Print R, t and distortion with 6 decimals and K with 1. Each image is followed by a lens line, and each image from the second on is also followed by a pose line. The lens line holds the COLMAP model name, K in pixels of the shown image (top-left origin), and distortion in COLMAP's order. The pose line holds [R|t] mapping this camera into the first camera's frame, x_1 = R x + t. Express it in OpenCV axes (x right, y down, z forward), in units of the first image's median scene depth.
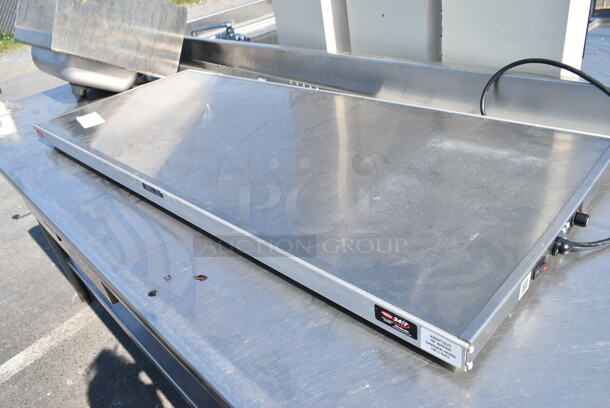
lens RADIAL K [[463.4, 0, 302.3], [0, 463.4, 204.2], [0, 0, 1]] dist [-0.011019, 0.001513]
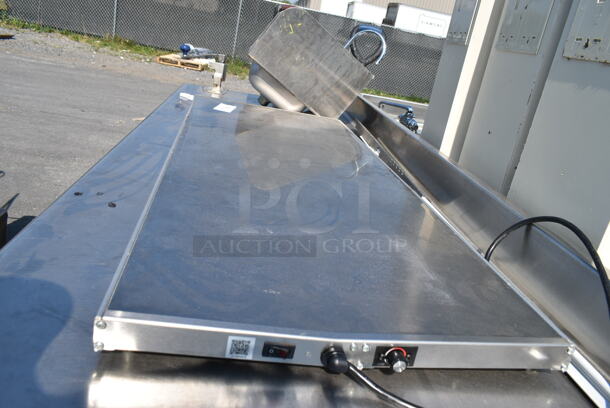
lens RADIAL K [[463.4, 0, 302.3], [0, 463.4, 204.2], [0, 0, 1]] dist [-0.011019, 0.001513]
pose [[0.743506, 0.483386, -0.462100, 0.484606], [-0.568553, 0.820720, -0.056261, -0.032819], [0.352059, 0.304559, 0.885041, 0.118864]]
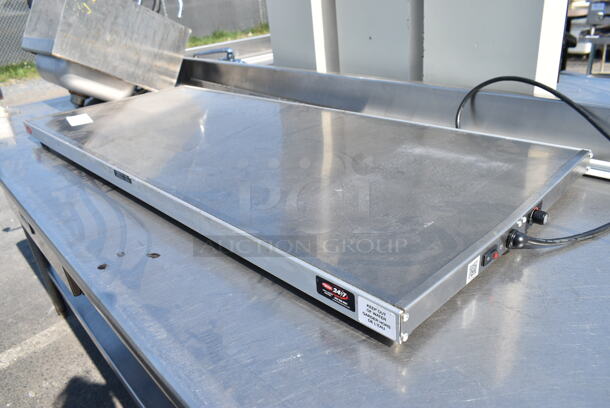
lens RADIAL K [[463.4, 0, 302.3], [0, 463.4, 204.2], [0, 0, 1]] dist [-0.011019, 0.001513]
pose [[0.997521, 0.069791, -0.009008, 0.071644], [-0.070347, 0.992242, -0.102503, 0.096347], [0.001784, 0.102882, 0.994692, 0.010177]]
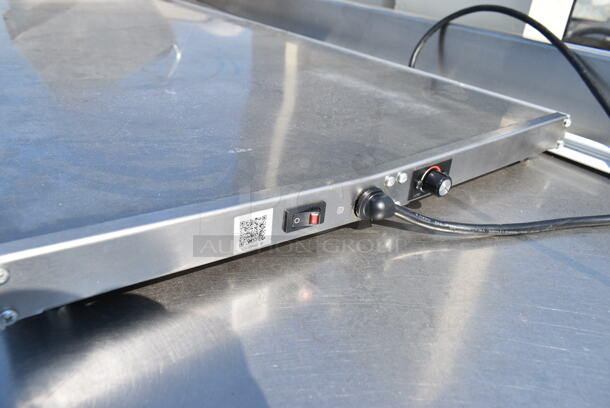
lens RADIAL K [[462.0, 0, 303.8], [0, 462.0, 223.8], [0, 0, 1]] dist [-0.072617, 0.107314]
pose [[0.959040, 0.281084, -0.035122, 0.321960], [-0.281578, 0.959487, -0.009935, 0.092246], [0.030906, 0.019418, 0.999334, 0.277079]]
